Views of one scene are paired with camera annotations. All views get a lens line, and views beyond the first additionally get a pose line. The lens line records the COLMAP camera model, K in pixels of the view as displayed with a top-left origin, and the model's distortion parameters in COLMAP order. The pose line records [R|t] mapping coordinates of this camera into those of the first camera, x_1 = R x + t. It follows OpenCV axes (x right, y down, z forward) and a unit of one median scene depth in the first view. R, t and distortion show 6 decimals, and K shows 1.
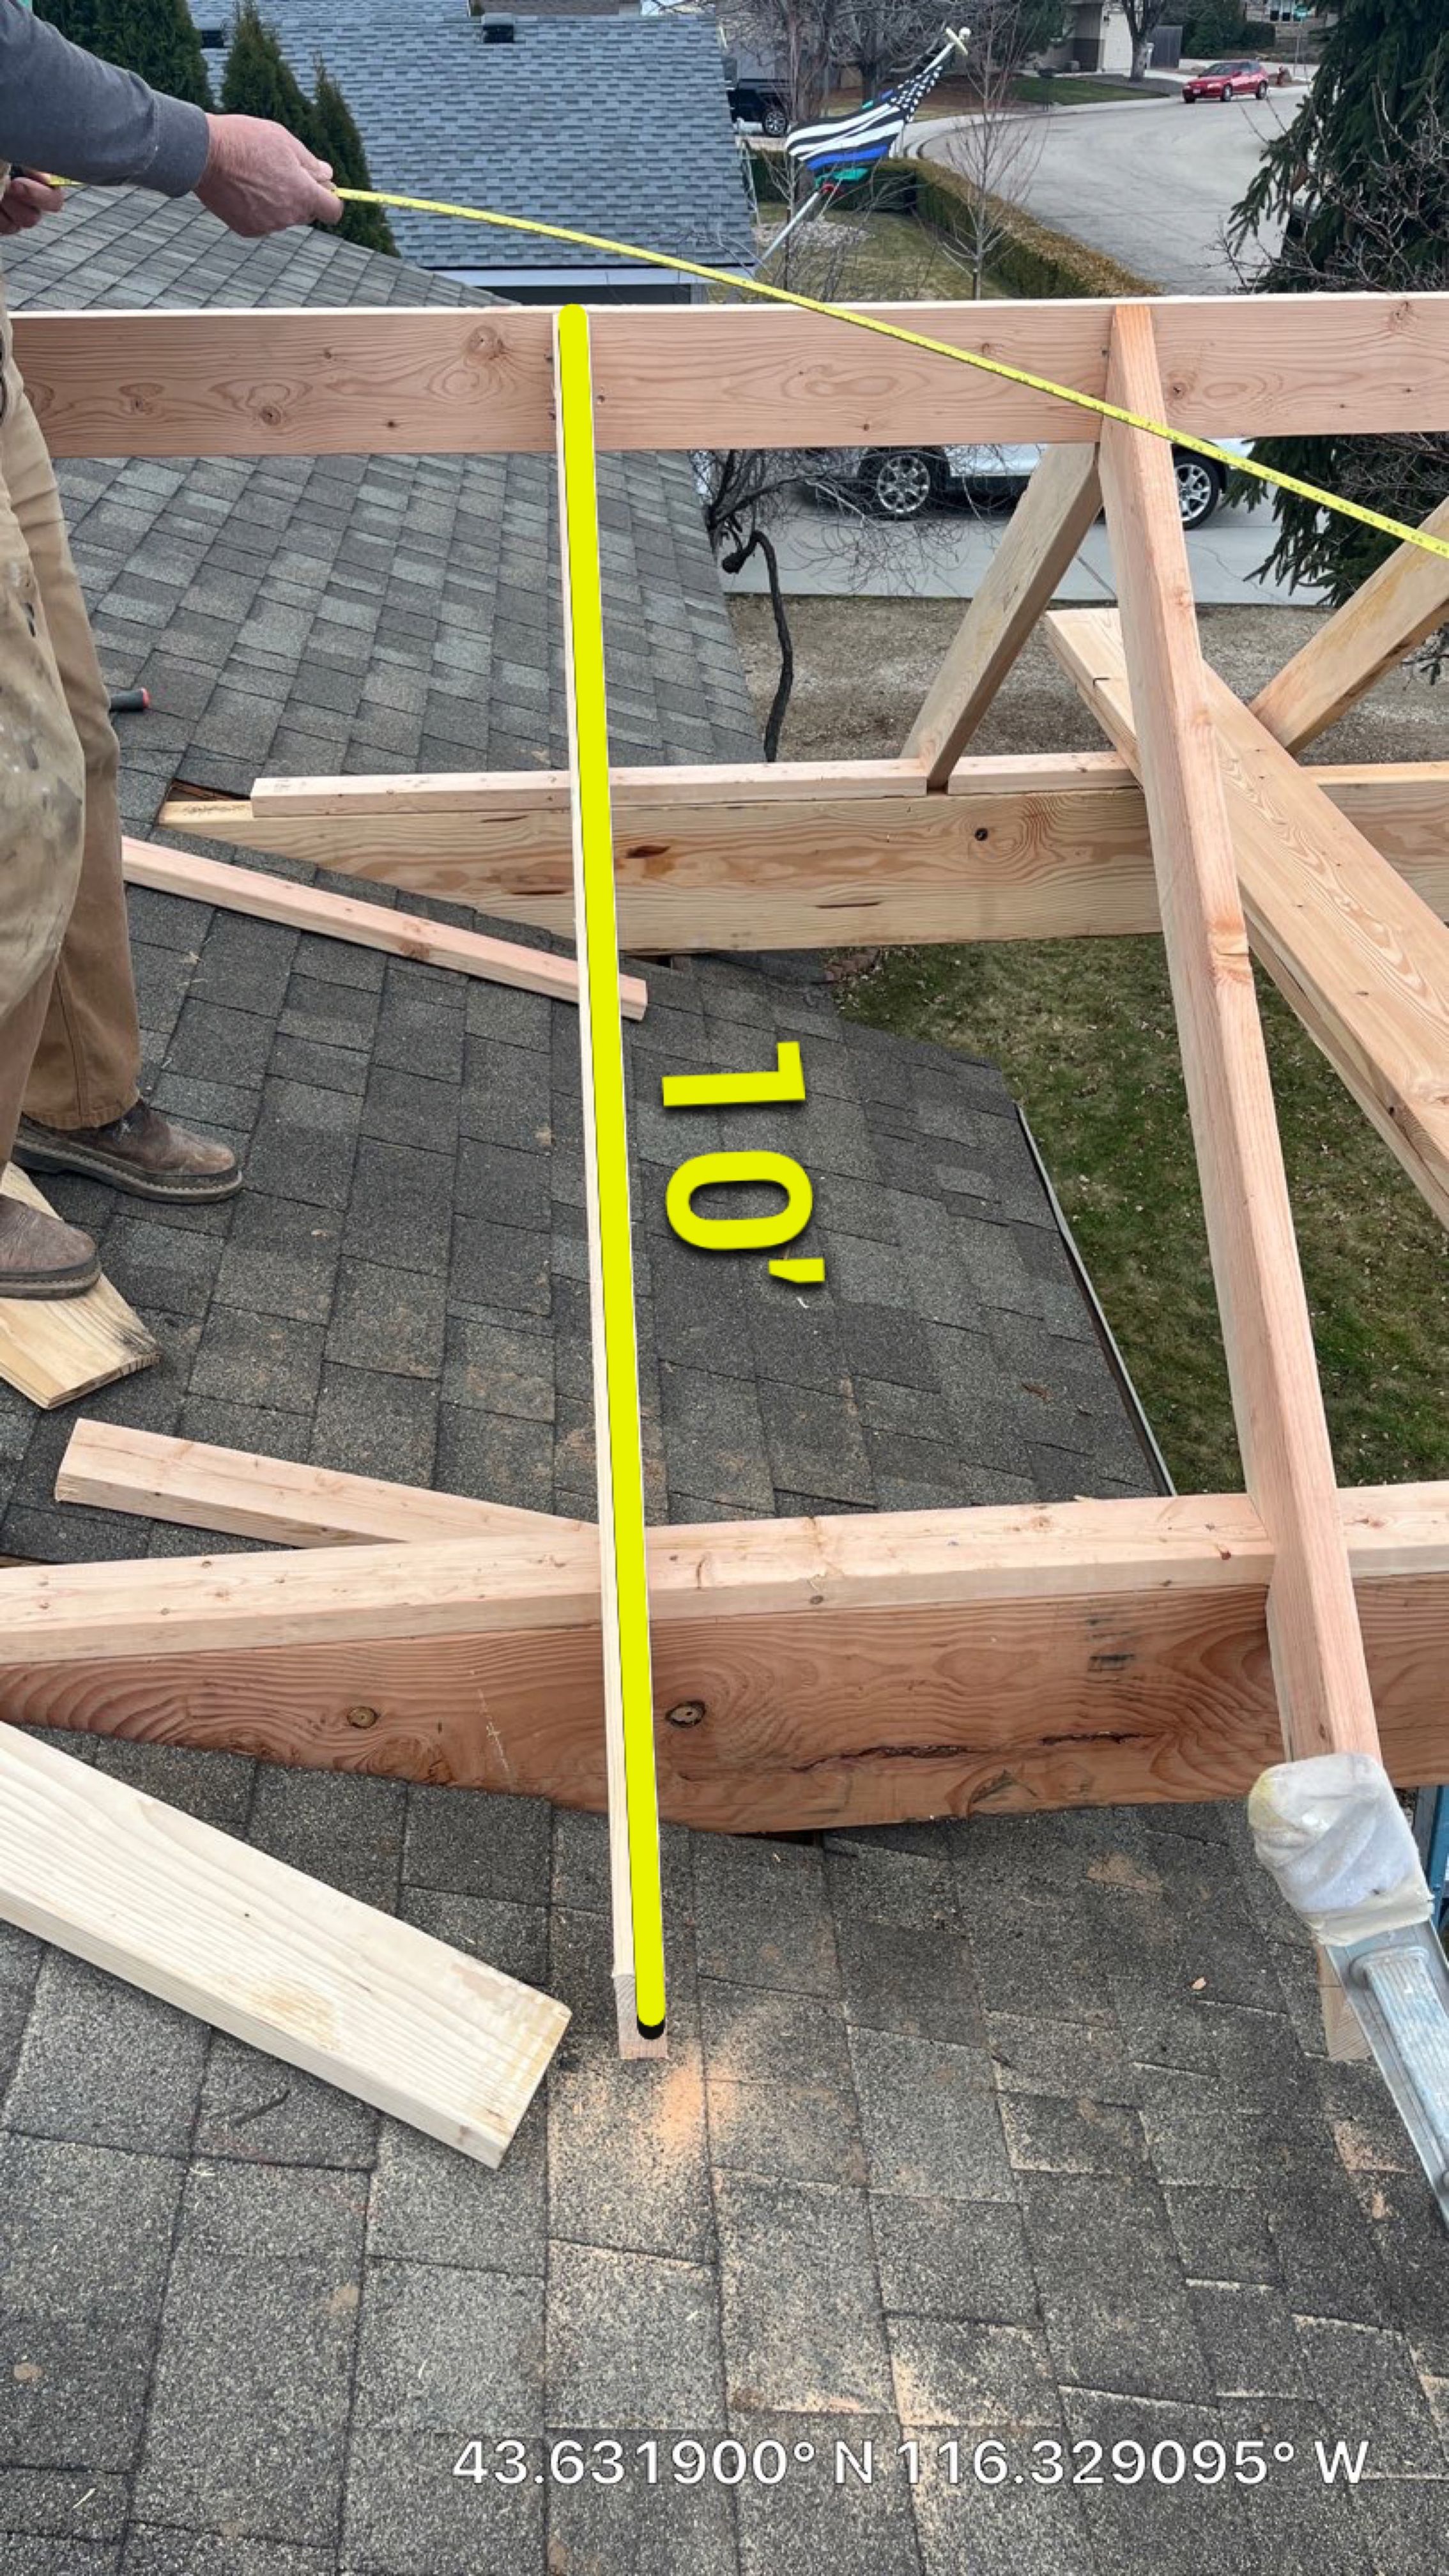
lens RADIAL K [[1945.5, 0, 724.5], [0, 1945.5, 1288.0], [0, 0, 1]] dist [-0.005044, 0.142252]
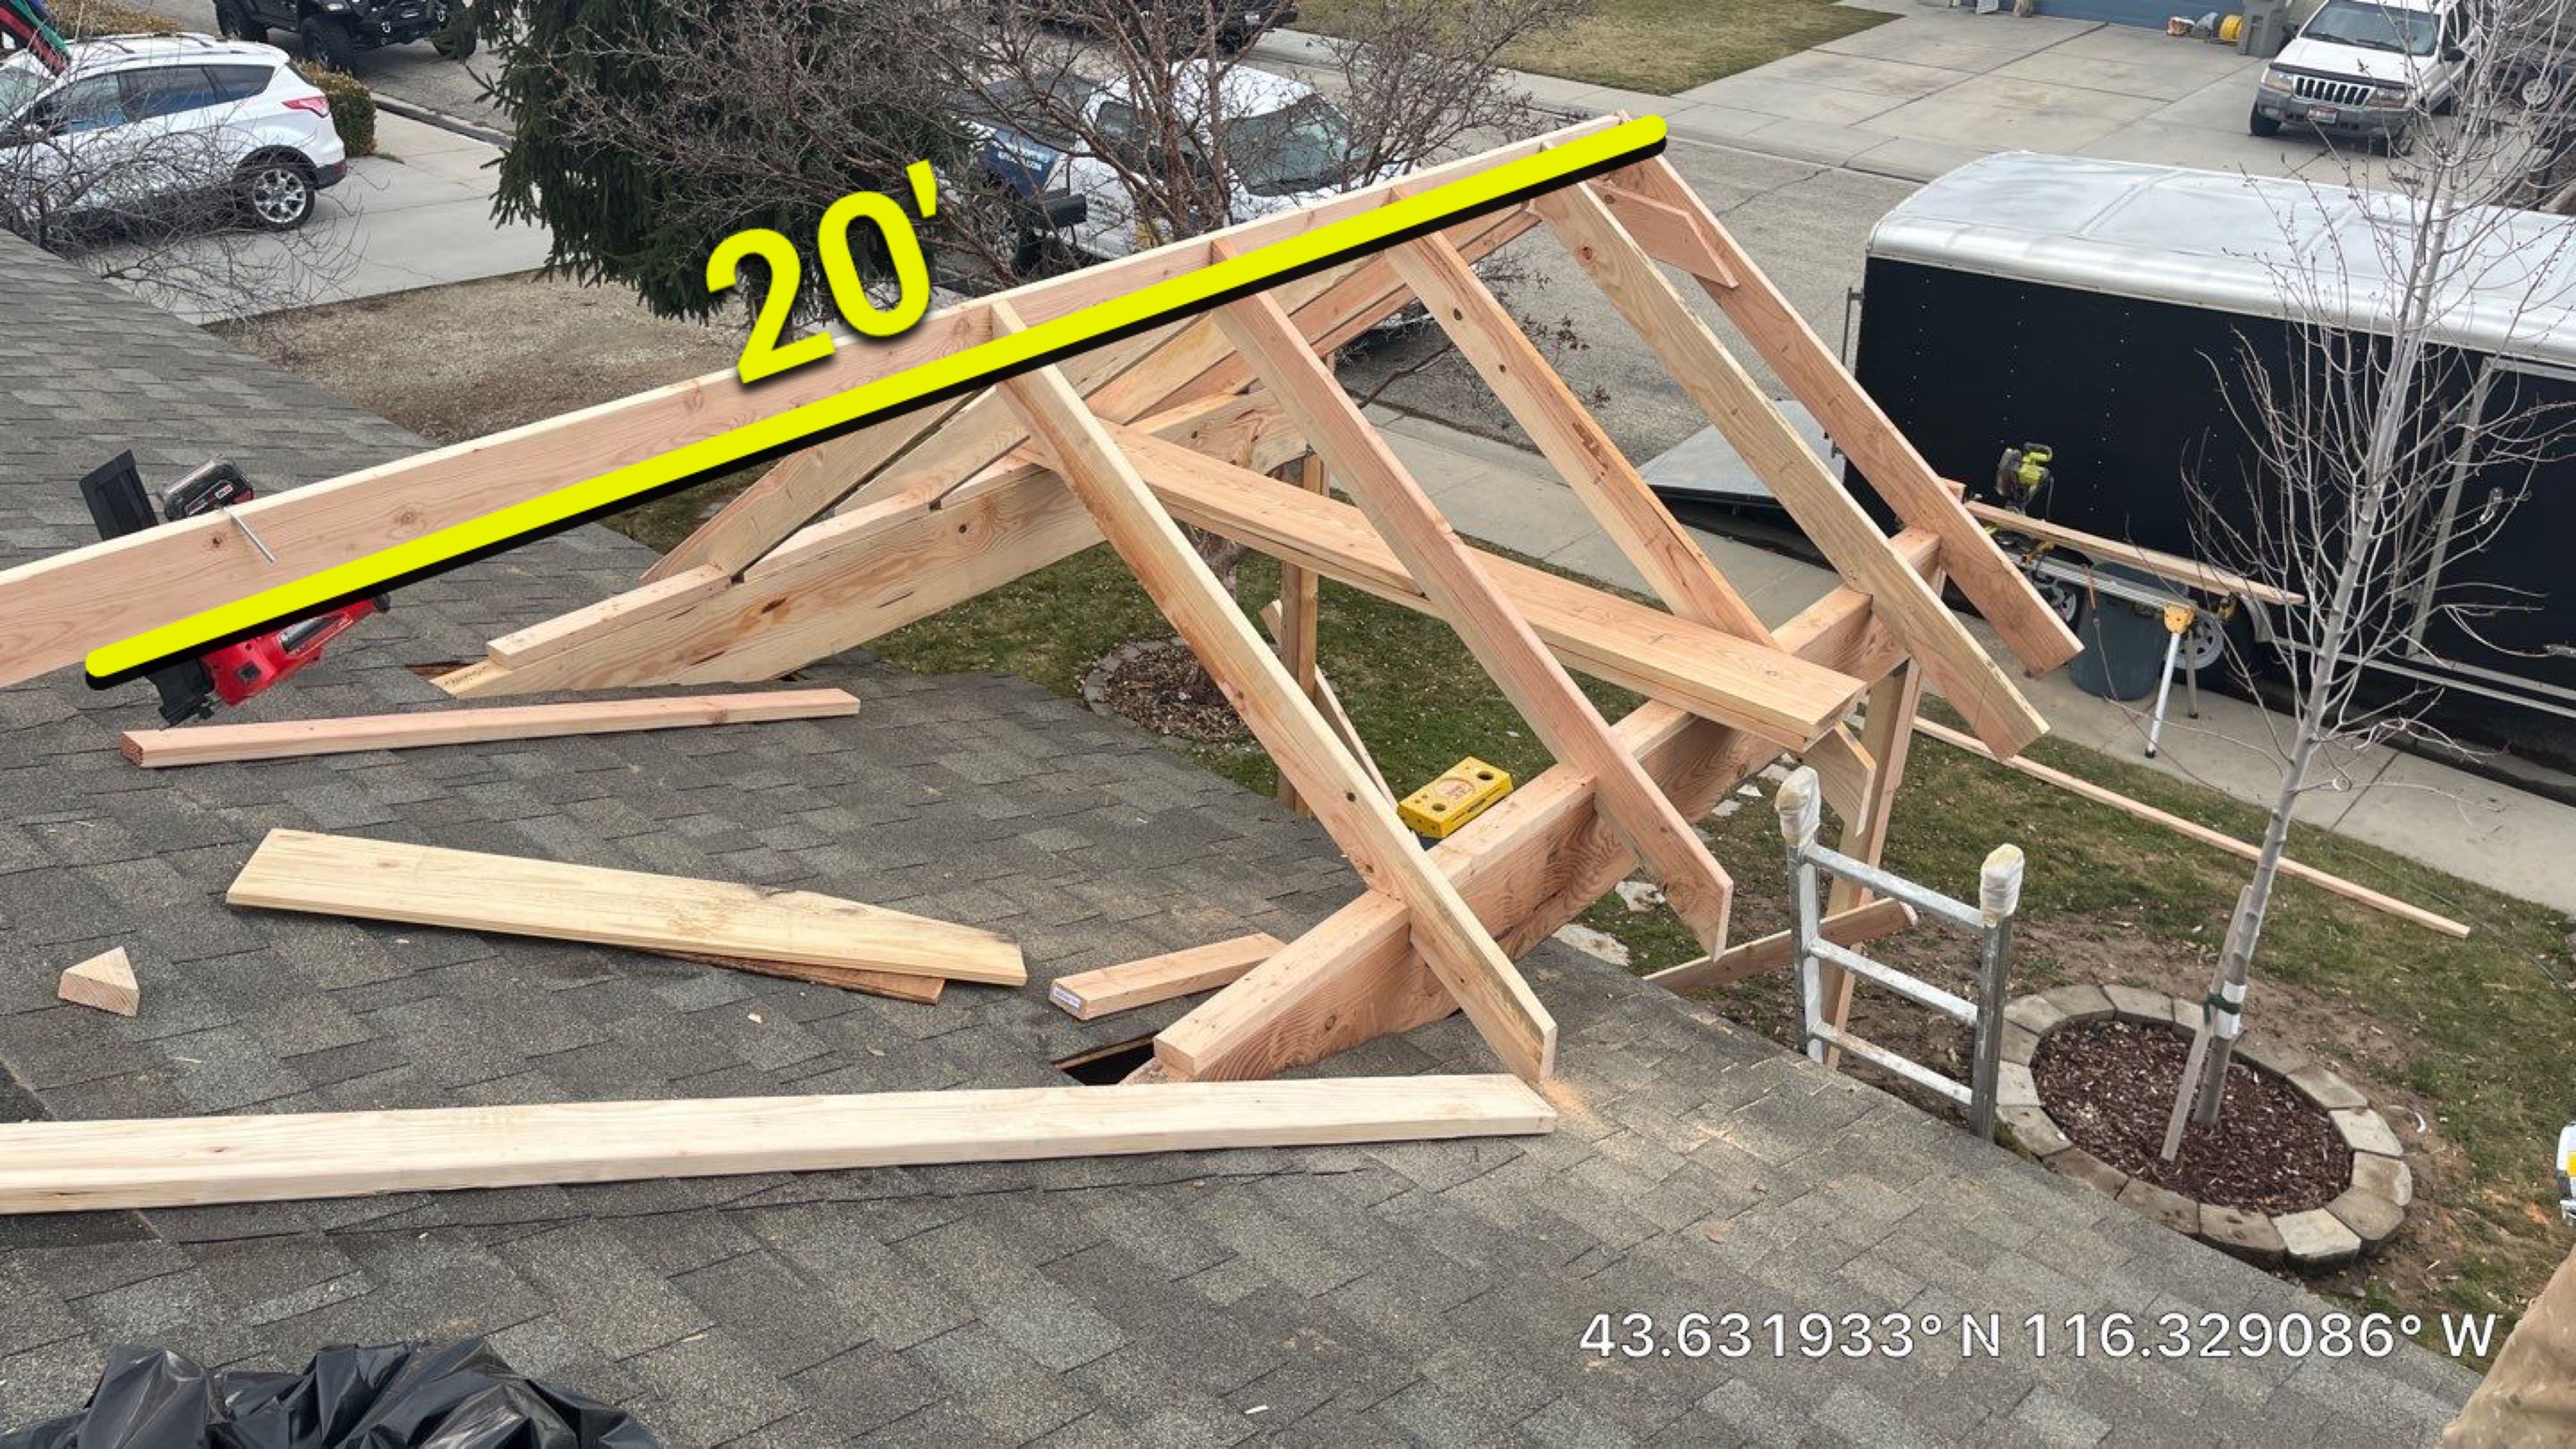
lens RADIAL K [[1938.2, 0, 1296.6], [0, 1938.2, 727.3], [0, 0, 1]] dist [0.064317, -0.085666]
pose [[0.696092, -0.334501, 0.635268, -0.682812], [0.380838, 0.922120, 0.068243, -0.097889], [-0.608620, 0.194431, 0.769271, -0.263888]]
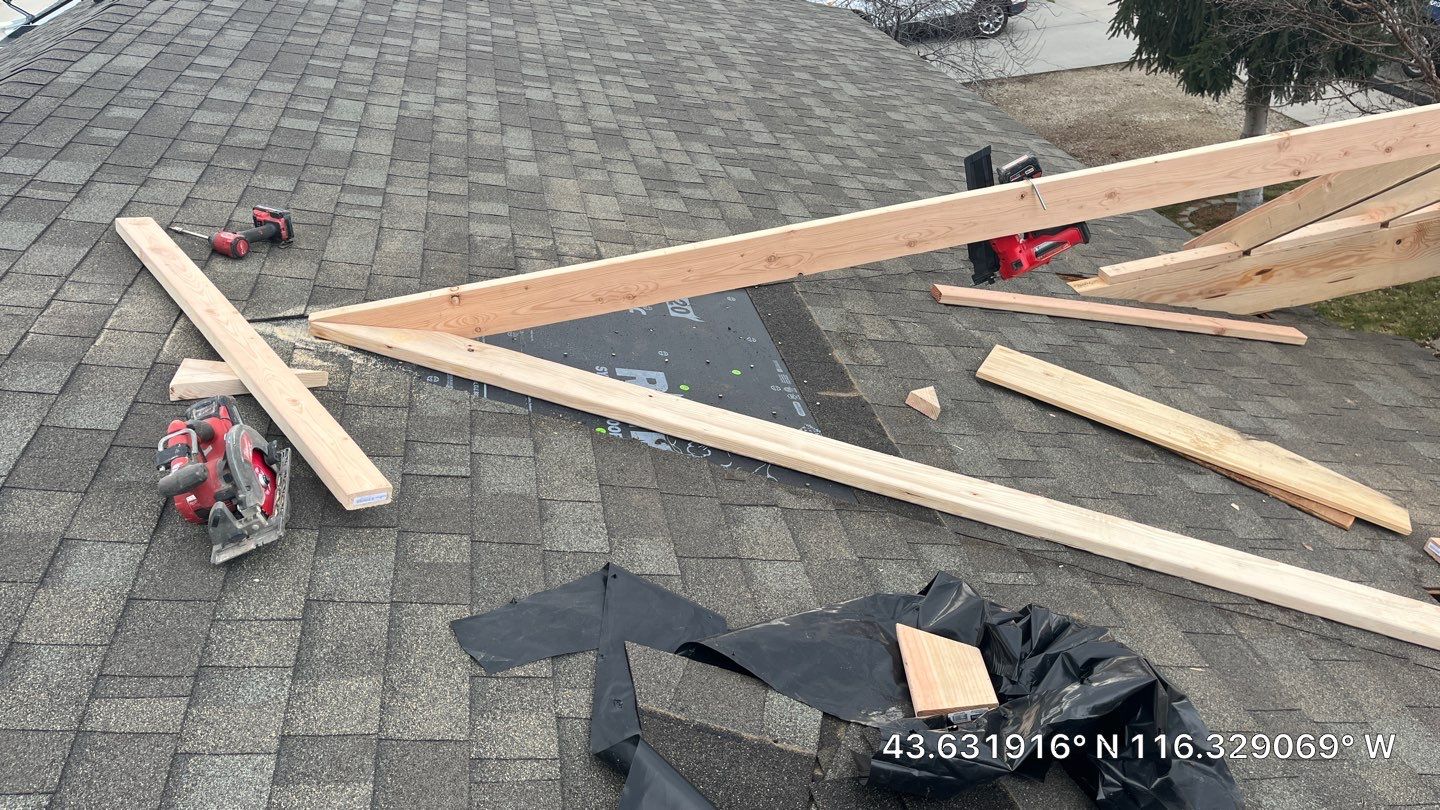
lens RADIAL K [[1083.5, 0, 724.8], [0, 1083.5, 406.6], [0, 0, 1]] dist [0.064317, -0.085666]
pose [[0.985198, -0.160639, 0.059835, -0.768645], [0.163329, 0.985629, -0.043128, -0.115041], [-0.052047, 0.052262, 0.997276, -0.248510]]
